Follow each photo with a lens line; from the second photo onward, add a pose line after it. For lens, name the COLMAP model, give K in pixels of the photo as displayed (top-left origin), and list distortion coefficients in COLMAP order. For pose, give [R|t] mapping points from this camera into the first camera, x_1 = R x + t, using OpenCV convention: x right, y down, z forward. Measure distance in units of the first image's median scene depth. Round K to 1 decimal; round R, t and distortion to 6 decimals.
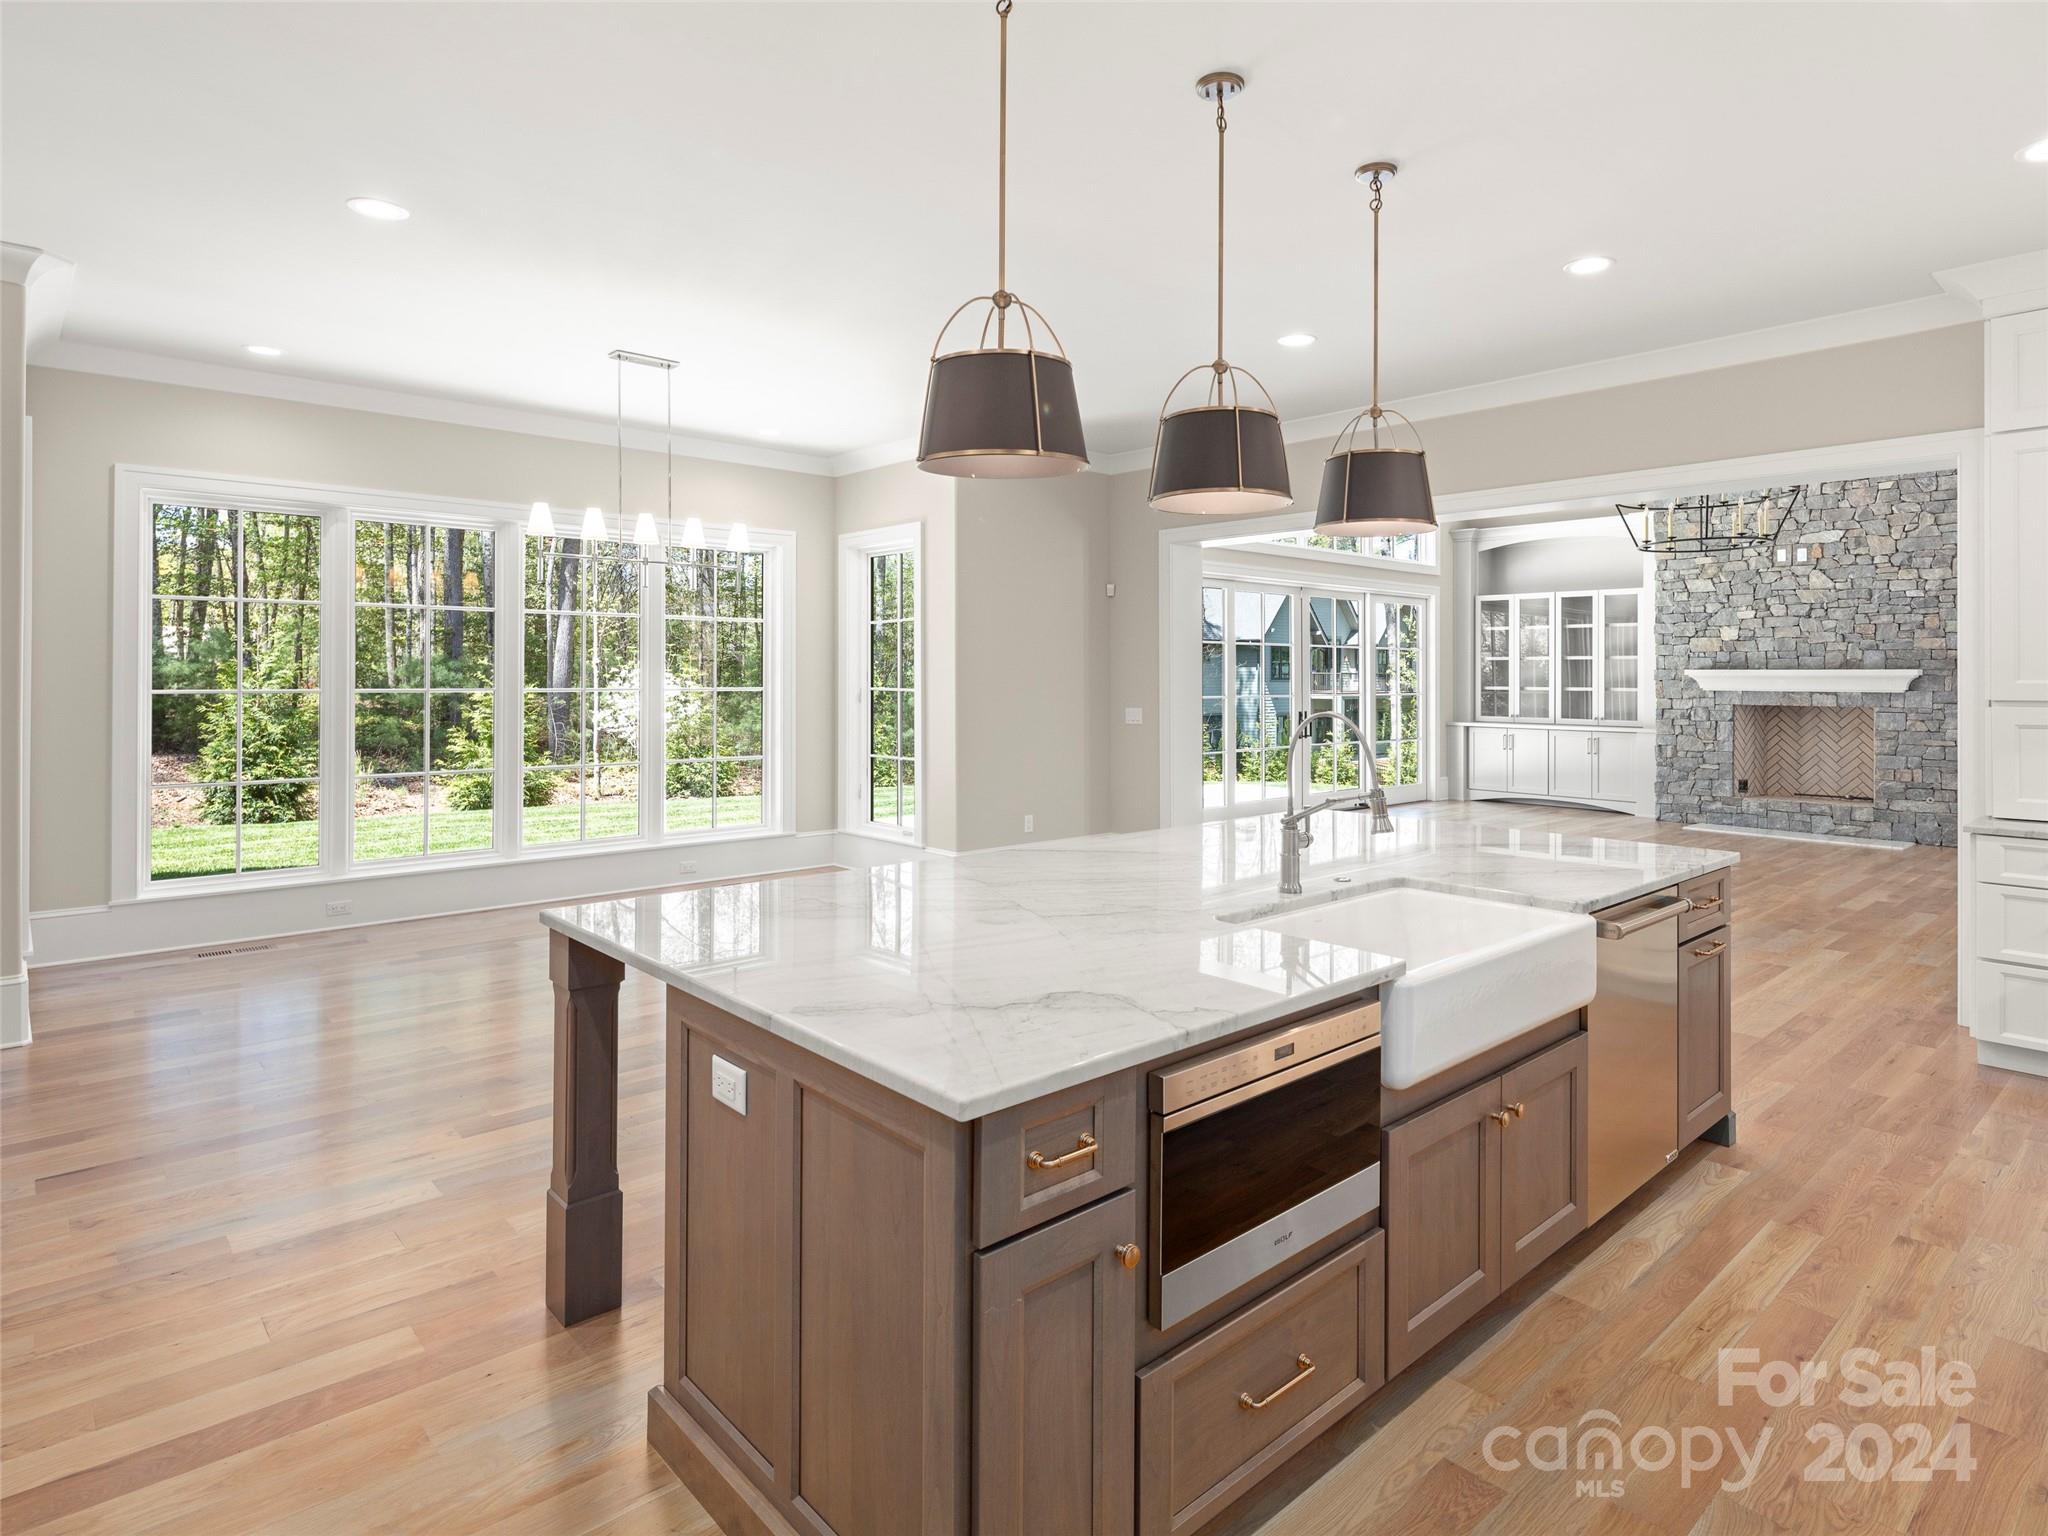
lens RADIAL K [[1128.4, 0, 1086.1], [0, 1128.4, 660.4], [0, 0, 1]] dist [0.007009, -0.005552]
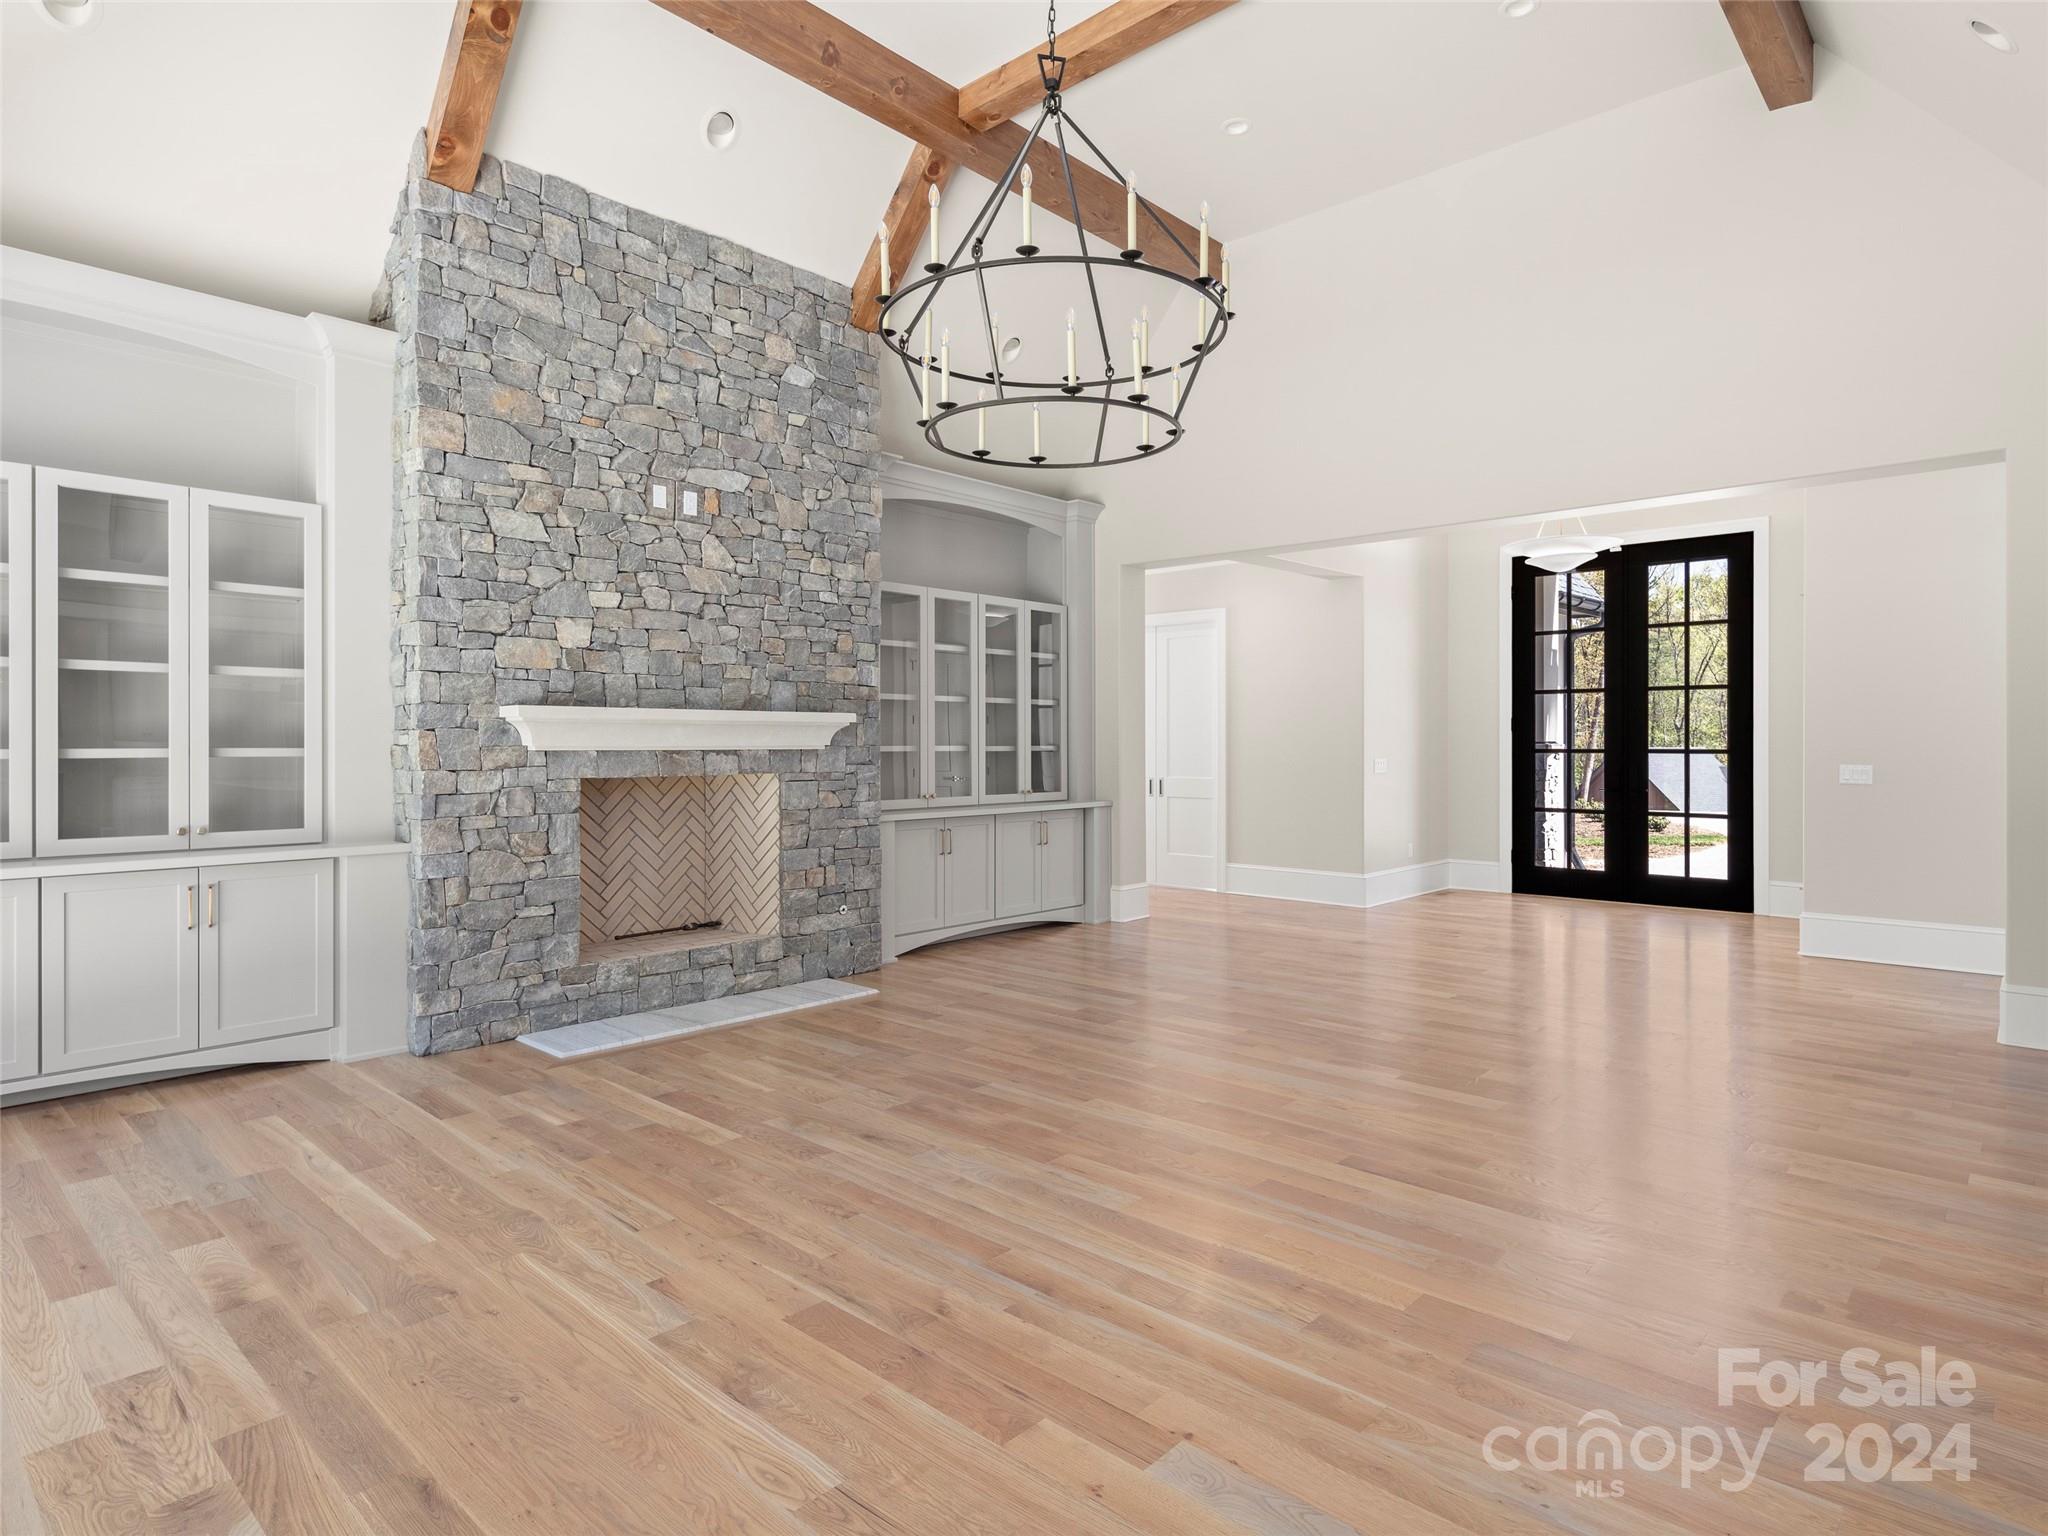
lens RADIAL K [[1128.4, 0, 1061.7], [0, 1128.4, 748.0], [0, 0, 1]] dist [0.007009, -0.005552]
pose [[-0.079646, -0.008980, 0.996783, 0.063018], [-0.014271, 0.999867, 0.007868, 0.018649], [-0.996721, -0.013599, -0.079764, 0.822504]]
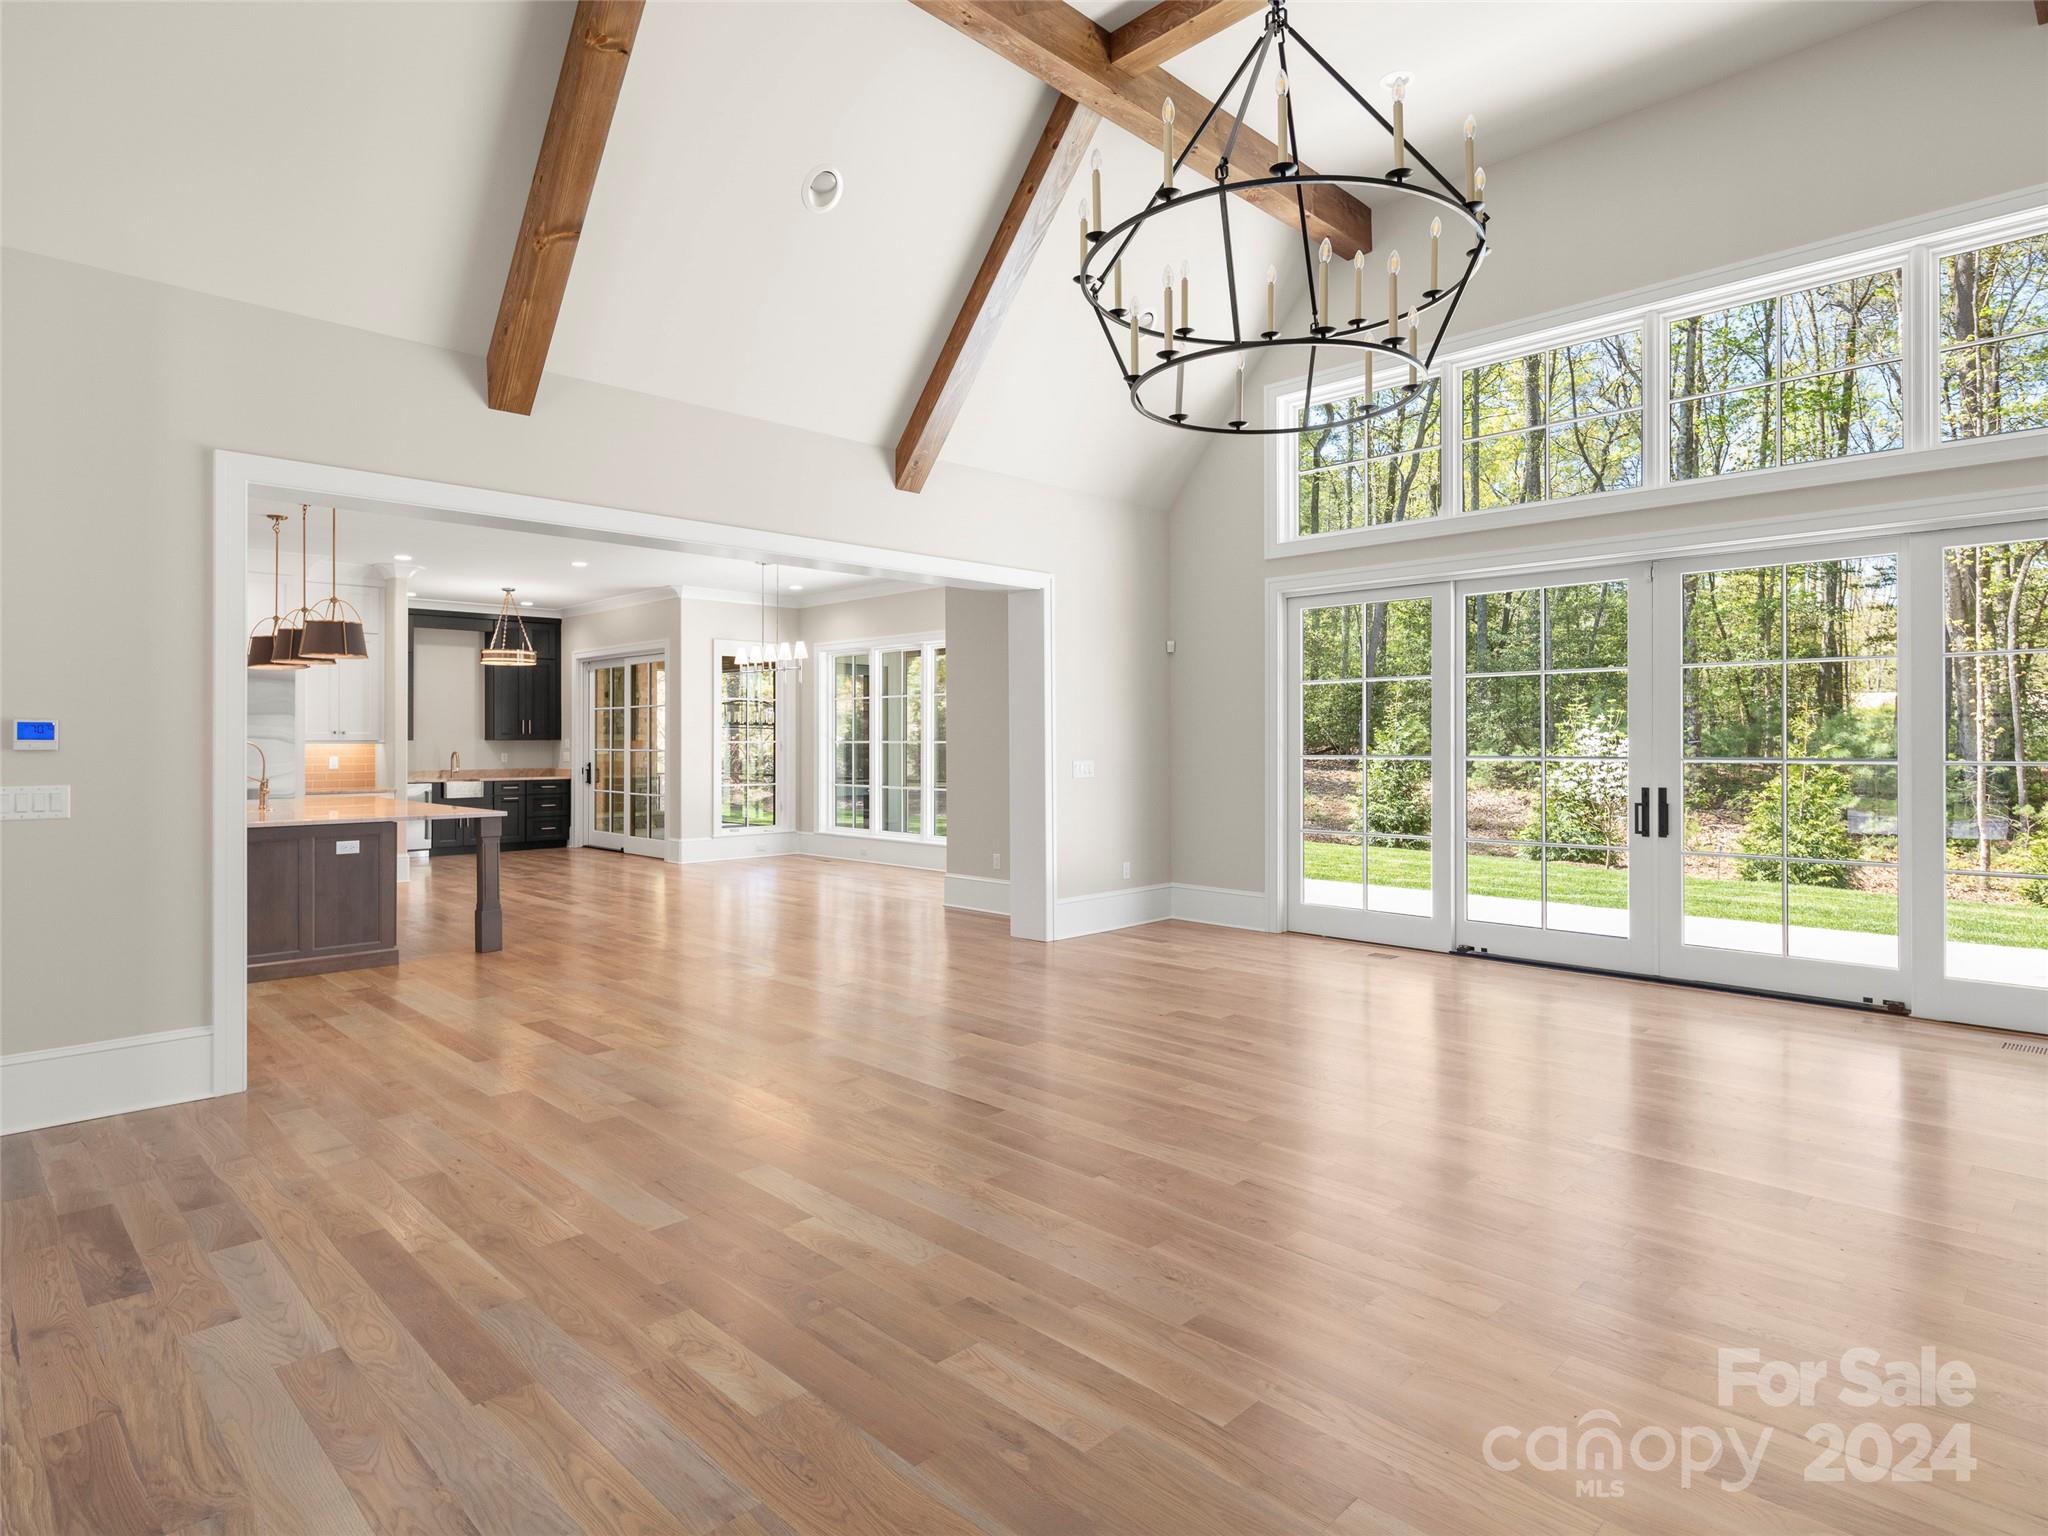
lens RADIAL K [[1128.4, 0, 1065.4], [0, 1128.4, 728.6], [0, 0, 1]] dist [0.007009, -0.005552]
pose [[0.042929, -0.014630, -0.998971, 0.761826], [0.015853, 0.999777, -0.013960, 0.020228], [0.998952, -0.015237, 0.043152, 0.719999]]
